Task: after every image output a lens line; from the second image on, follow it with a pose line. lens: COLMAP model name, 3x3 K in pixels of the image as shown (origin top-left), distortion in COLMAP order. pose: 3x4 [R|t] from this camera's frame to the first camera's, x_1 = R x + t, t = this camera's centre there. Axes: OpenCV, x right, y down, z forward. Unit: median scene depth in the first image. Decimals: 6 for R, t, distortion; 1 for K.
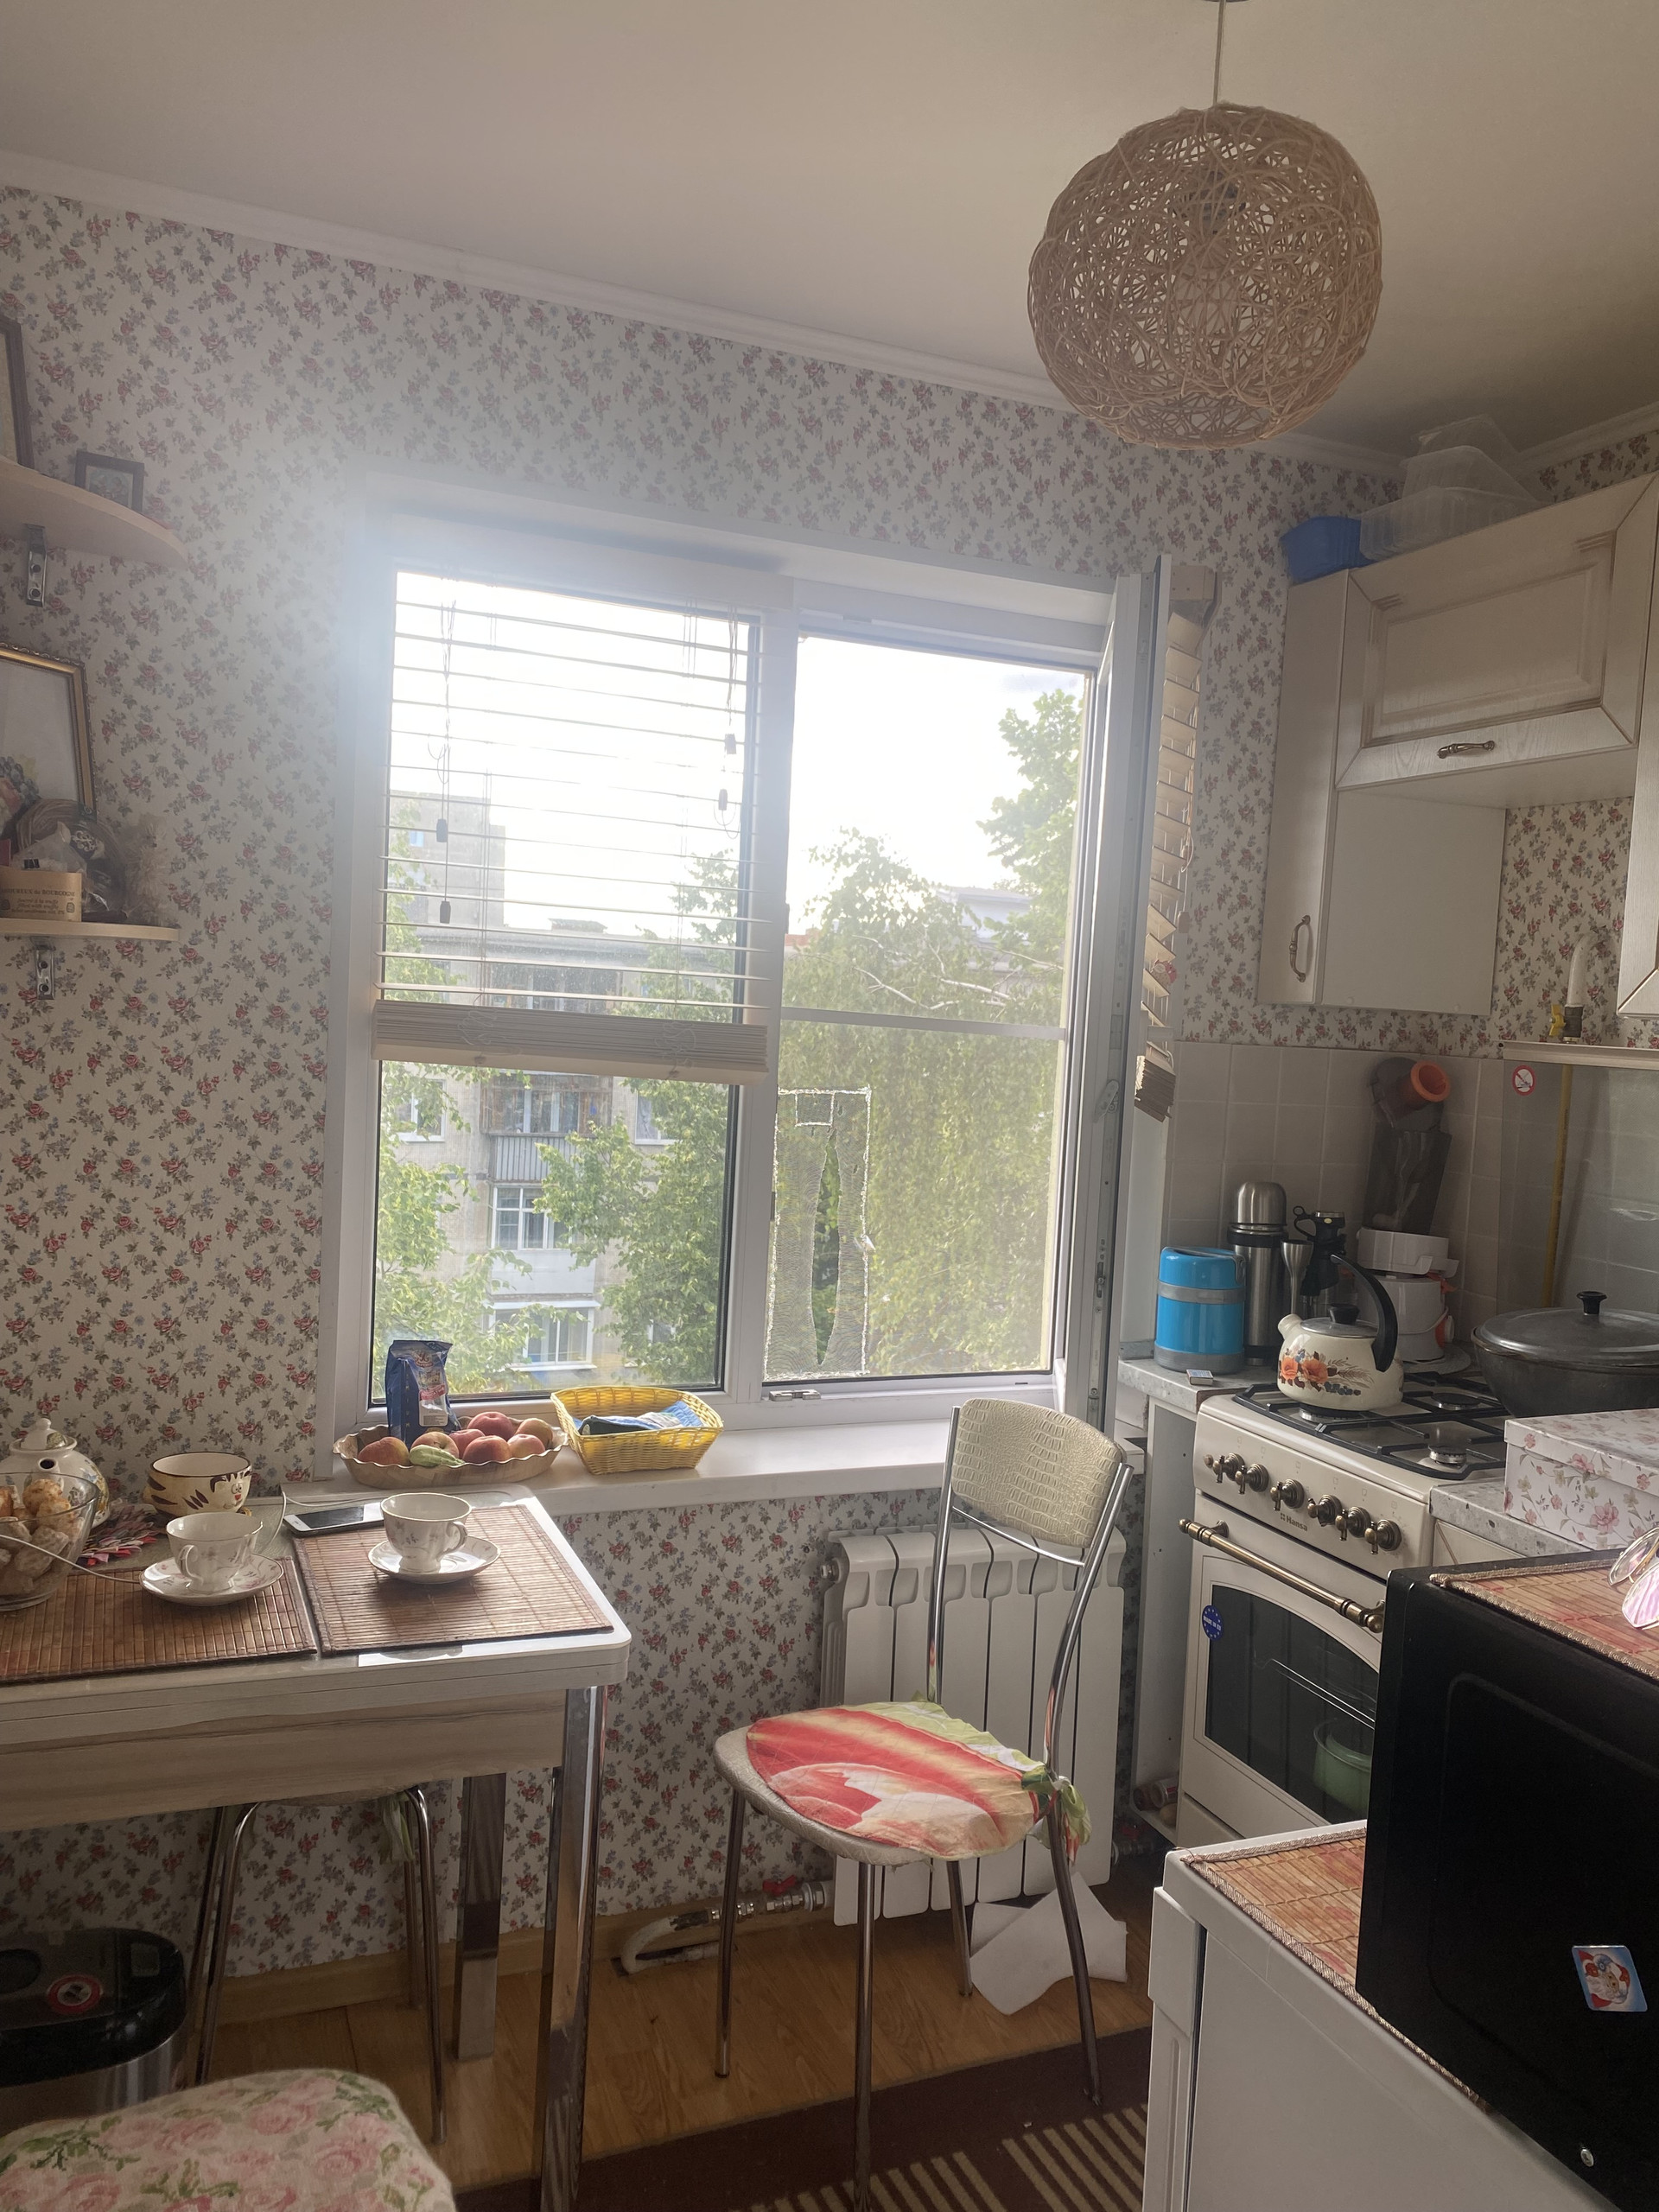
lens RADIAL K [[1692.1, 0, 829.5], [0, 1692.1, 1111.5], [0, 0, 1]] dist [0.109628, -0.259568]
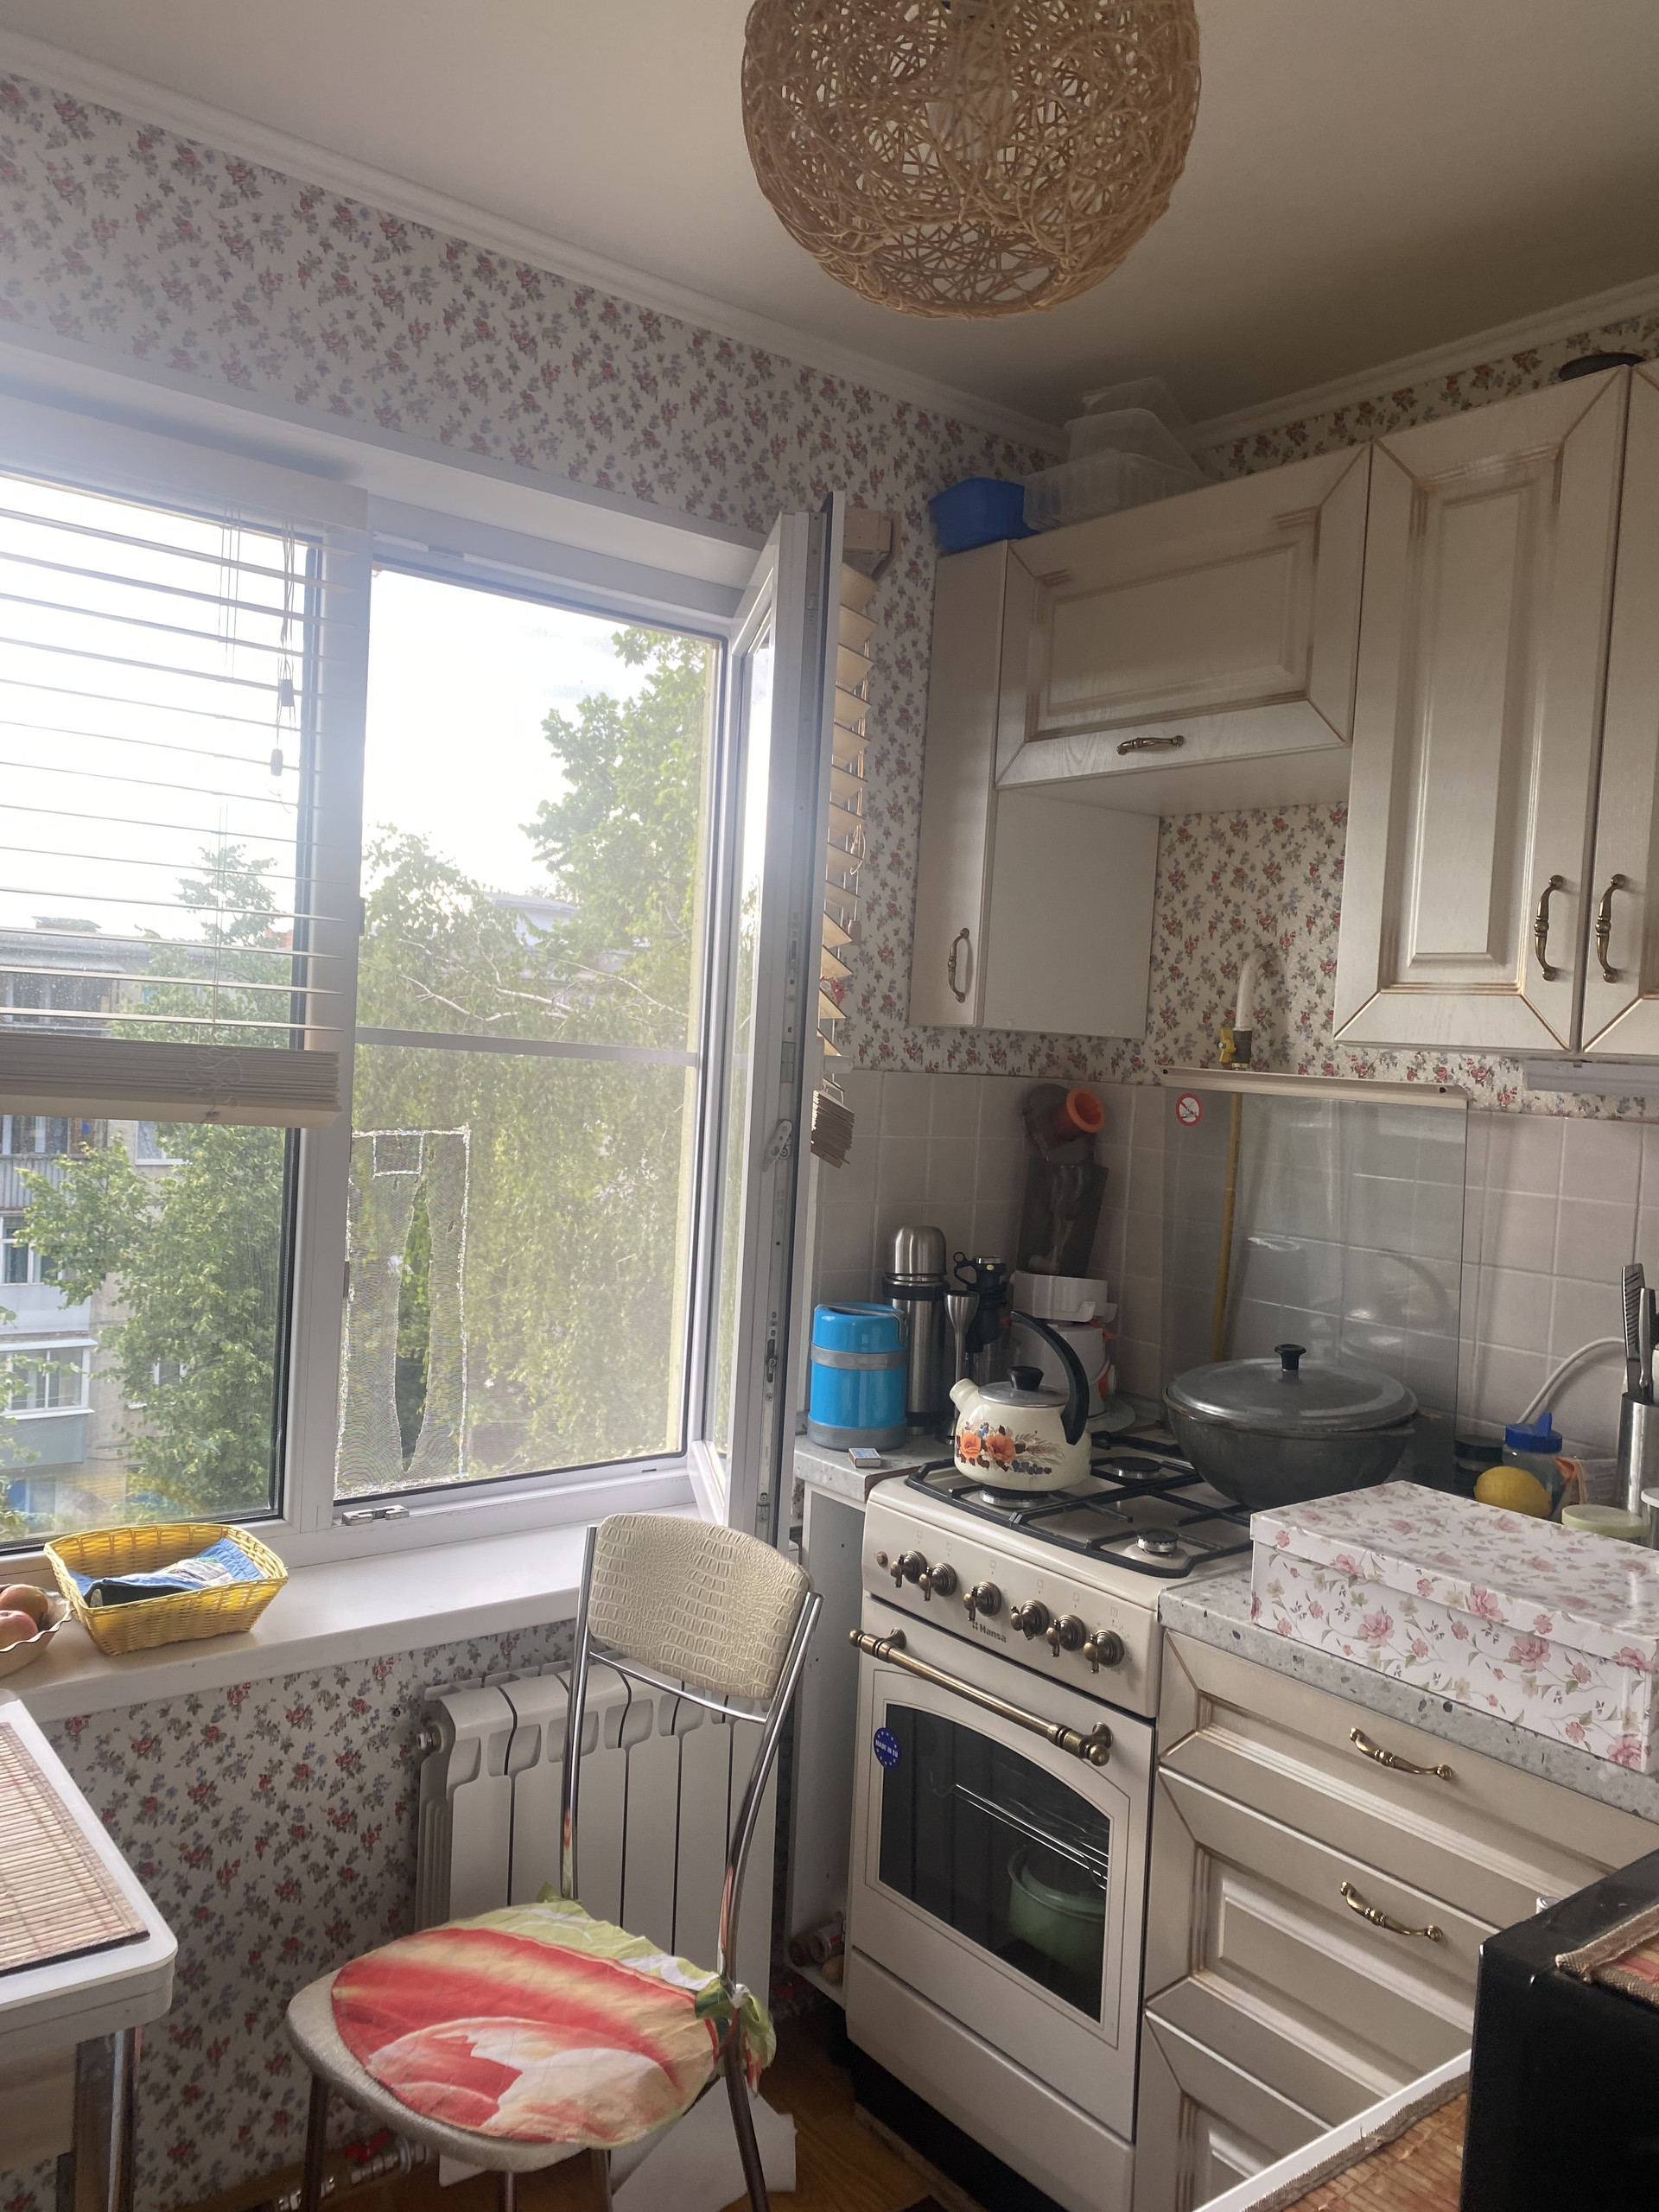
lens RADIAL K [[1696.8, 0, 823.5], [0, 1696.8, 1106.8], [0, 0, 1]] dist [0.034033, -0.036887]
pose [[0.963639, -0.011755, 0.266948, -0.031202], [0.013884, 0.999885, -0.006086, -0.018009], [-0.266846, 0.009571, 0.963692, 0.178891]]
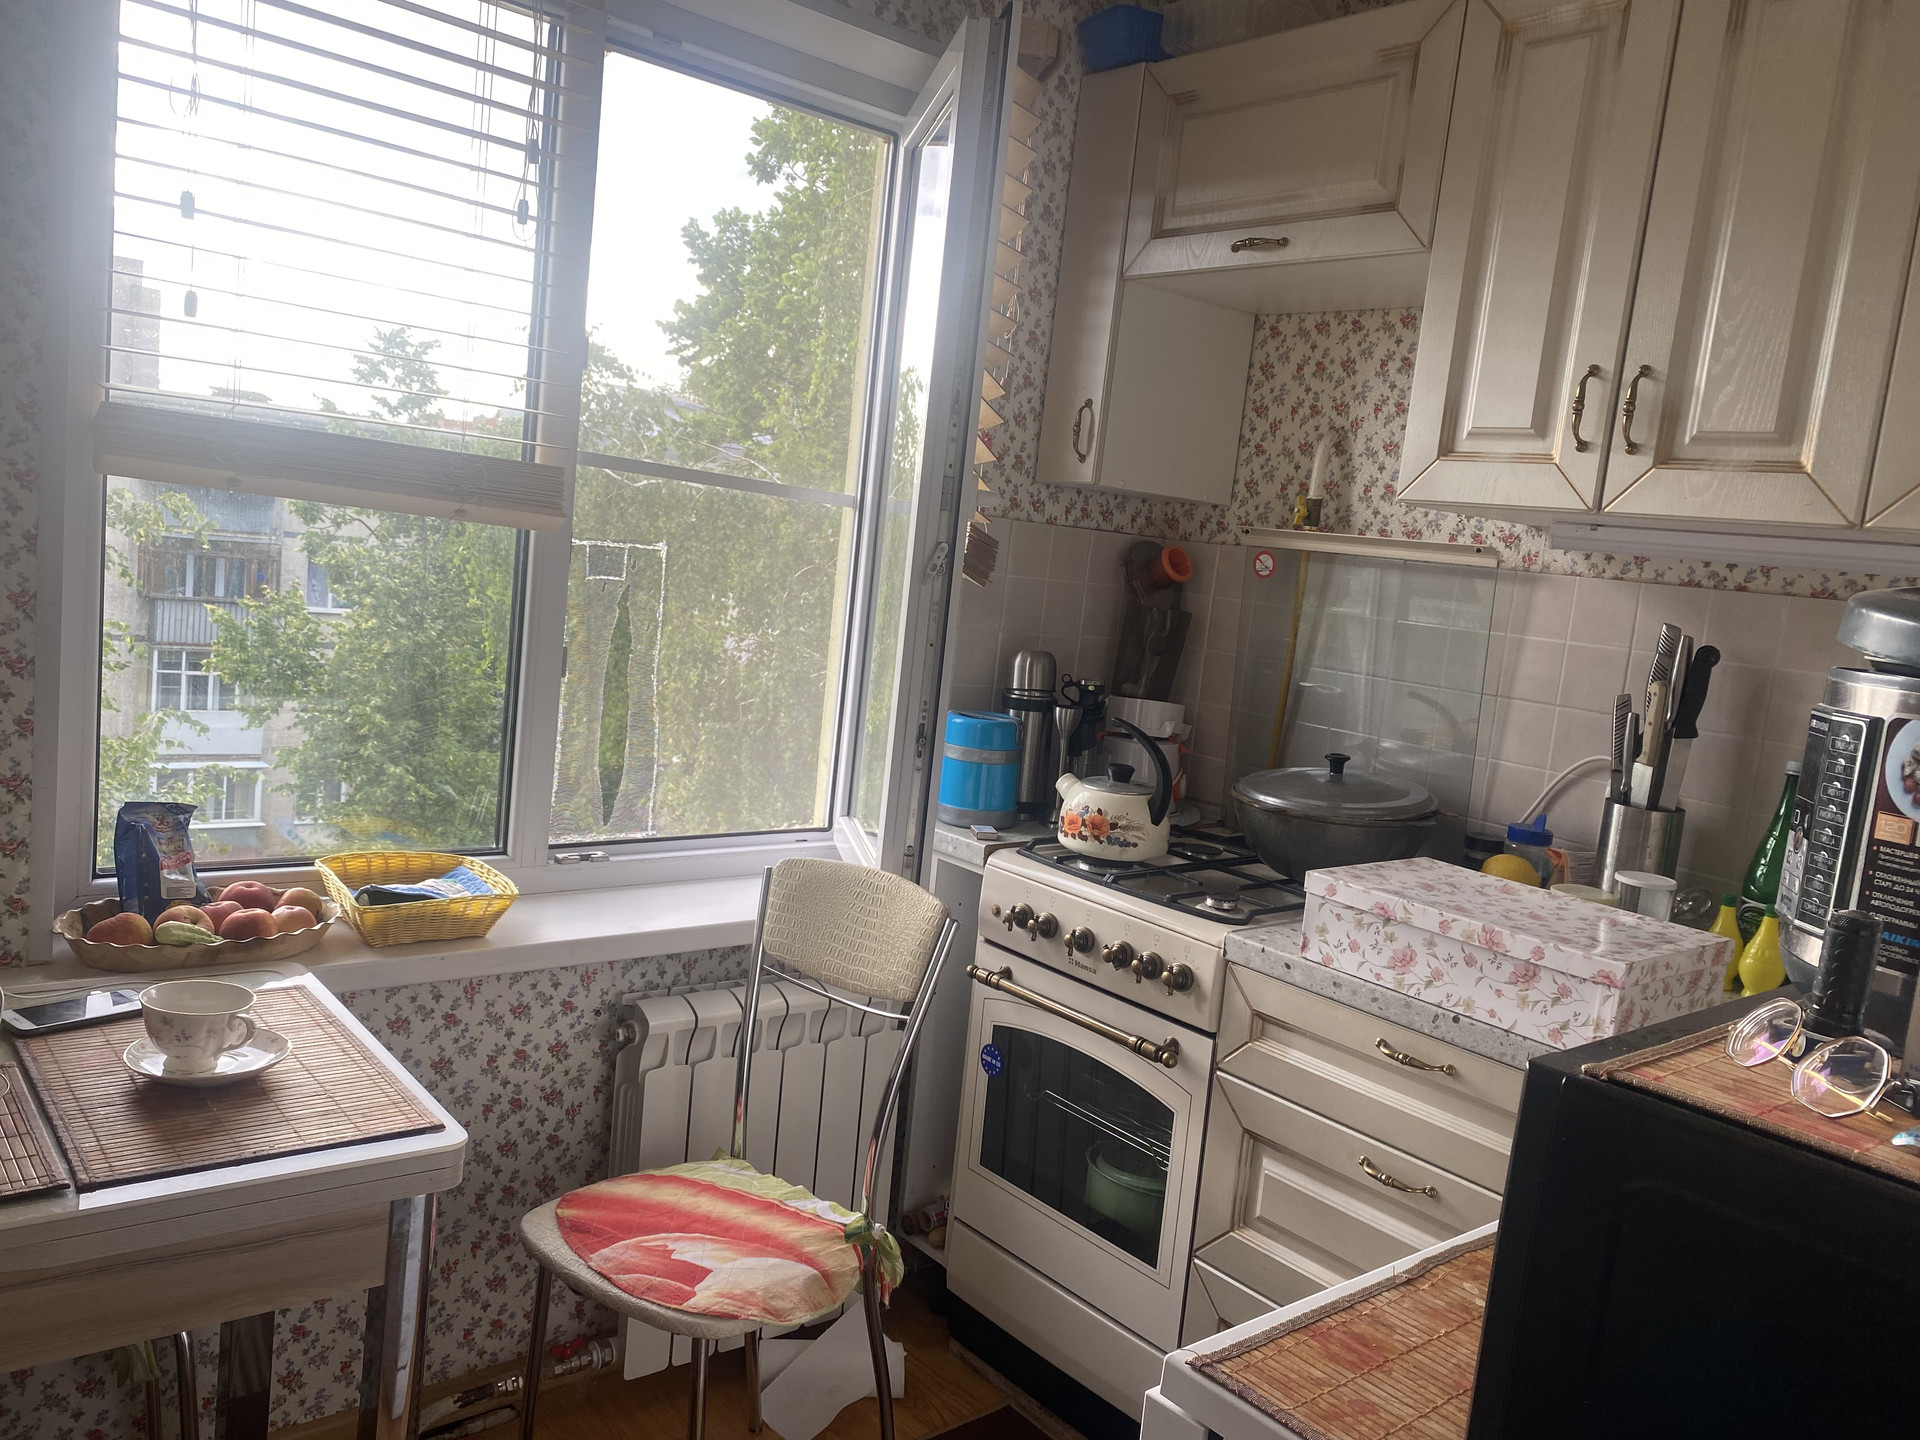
lens RADIAL K [[1468.8, 0, 953.4], [0, 1468.8, 722.8], [0, 0, 1]] dist [0.109628, -0.259568]
pose [[0.954174, 0.011997, 0.299010, -0.076154], [-0.036975, 0.996266, 0.078017, 0.017865], [-0.296958, -0.085498, 0.951055, 0.148371]]
